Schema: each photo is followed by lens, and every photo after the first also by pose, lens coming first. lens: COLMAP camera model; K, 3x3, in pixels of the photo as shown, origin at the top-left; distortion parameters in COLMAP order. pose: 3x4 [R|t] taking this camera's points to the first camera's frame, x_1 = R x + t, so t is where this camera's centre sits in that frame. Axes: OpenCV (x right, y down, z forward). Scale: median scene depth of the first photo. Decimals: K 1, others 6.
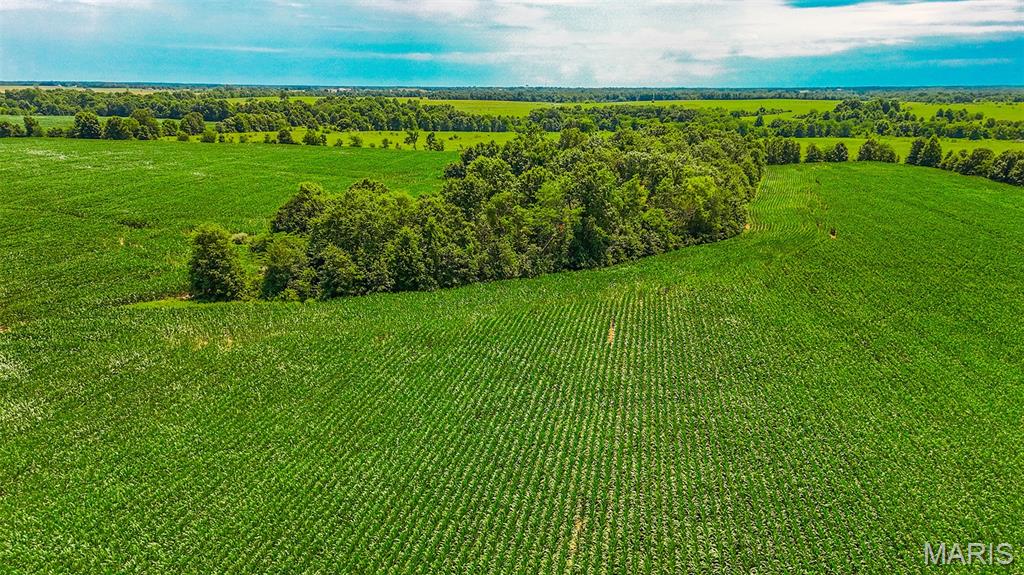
lens RADIAL K [[748.3, 0, 512.0], [0, 748.3, 287.5], [0, 0, 1]] dist [0.074244, -0.036642]
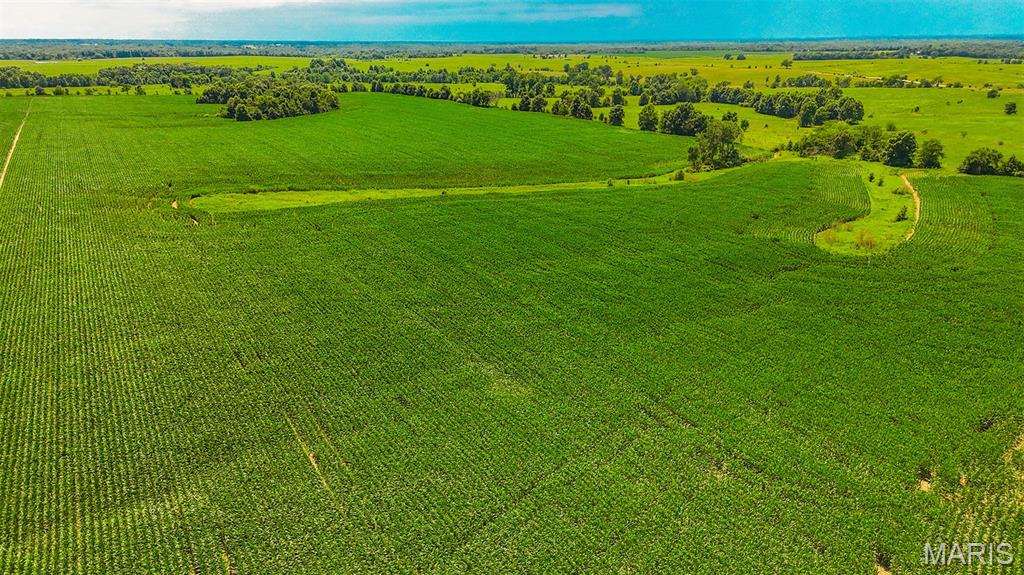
lens RADIAL K [[748.3, 0, 512.0], [0, 748.3, 287.5], [0, 0, 1]] dist [0.074244, -0.036642]
pose [[0.769607, -0.207021, 0.604026, -0.615444], [0.171959, 0.978230, 0.116176, 0.211275], [-0.614927, 0.014459, 0.788451, -0.991864]]
